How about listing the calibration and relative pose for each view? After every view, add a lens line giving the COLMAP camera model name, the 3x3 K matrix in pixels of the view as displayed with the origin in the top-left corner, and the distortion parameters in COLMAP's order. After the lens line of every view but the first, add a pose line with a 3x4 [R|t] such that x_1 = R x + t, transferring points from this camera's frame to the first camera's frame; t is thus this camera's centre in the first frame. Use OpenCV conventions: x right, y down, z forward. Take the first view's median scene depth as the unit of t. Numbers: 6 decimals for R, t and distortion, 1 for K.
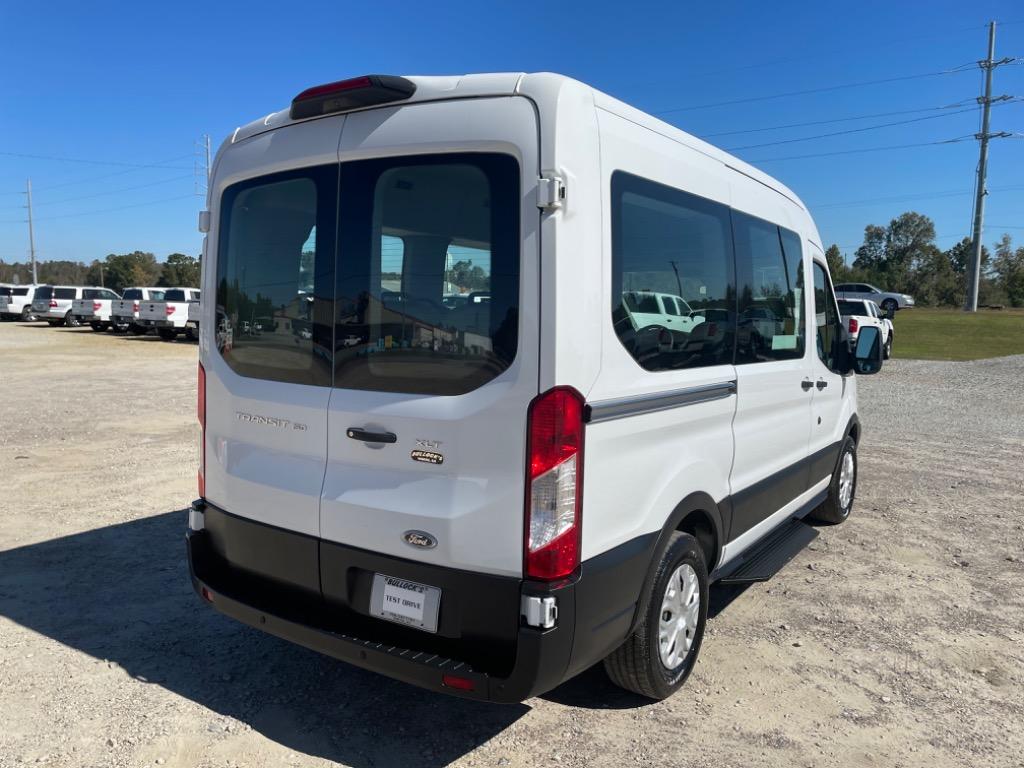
lens RADIAL K [[790.2, 0, 508.3], [0, 790.2, 381.6], [0, 0, 1]] dist [0.038849, -0.027409]
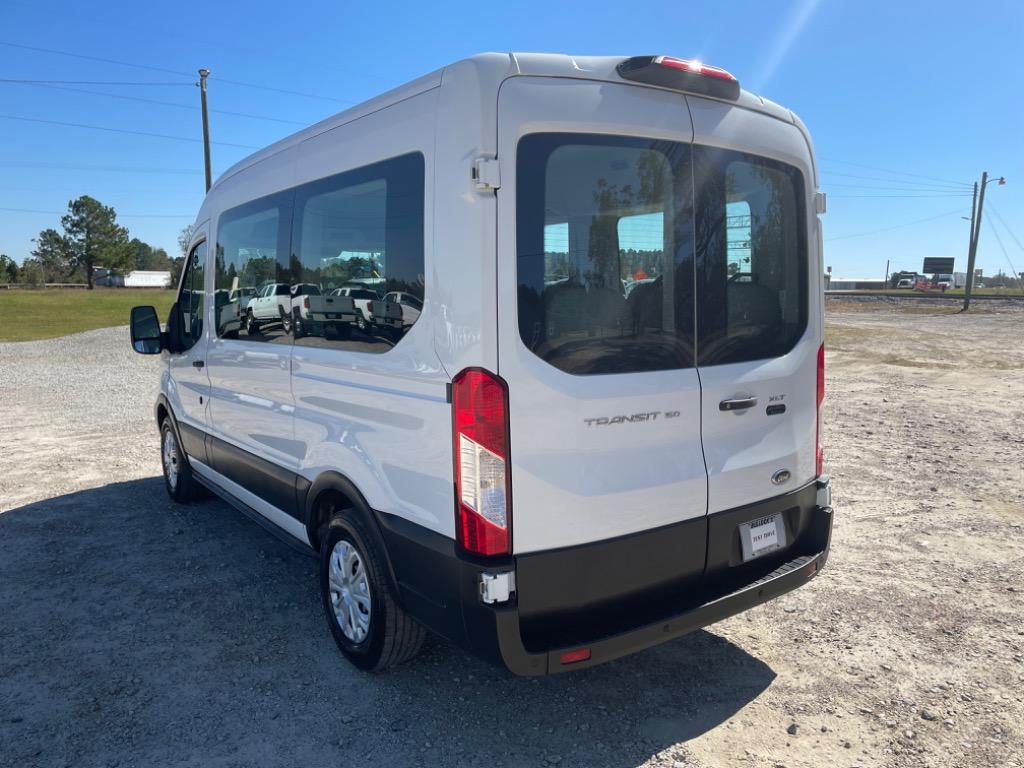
lens RADIAL K [[790.2, 0, 513.4], [0, 790.2, 389.9], [0, 0, 1]] dist [0.038849, -0.027409]
pose [[0.321174, -0.133643, 0.937543, -1.296962], [0.098542, 0.989335, 0.107269, -0.100149], [-0.941879, 0.057935, 0.330918, 0.917477]]
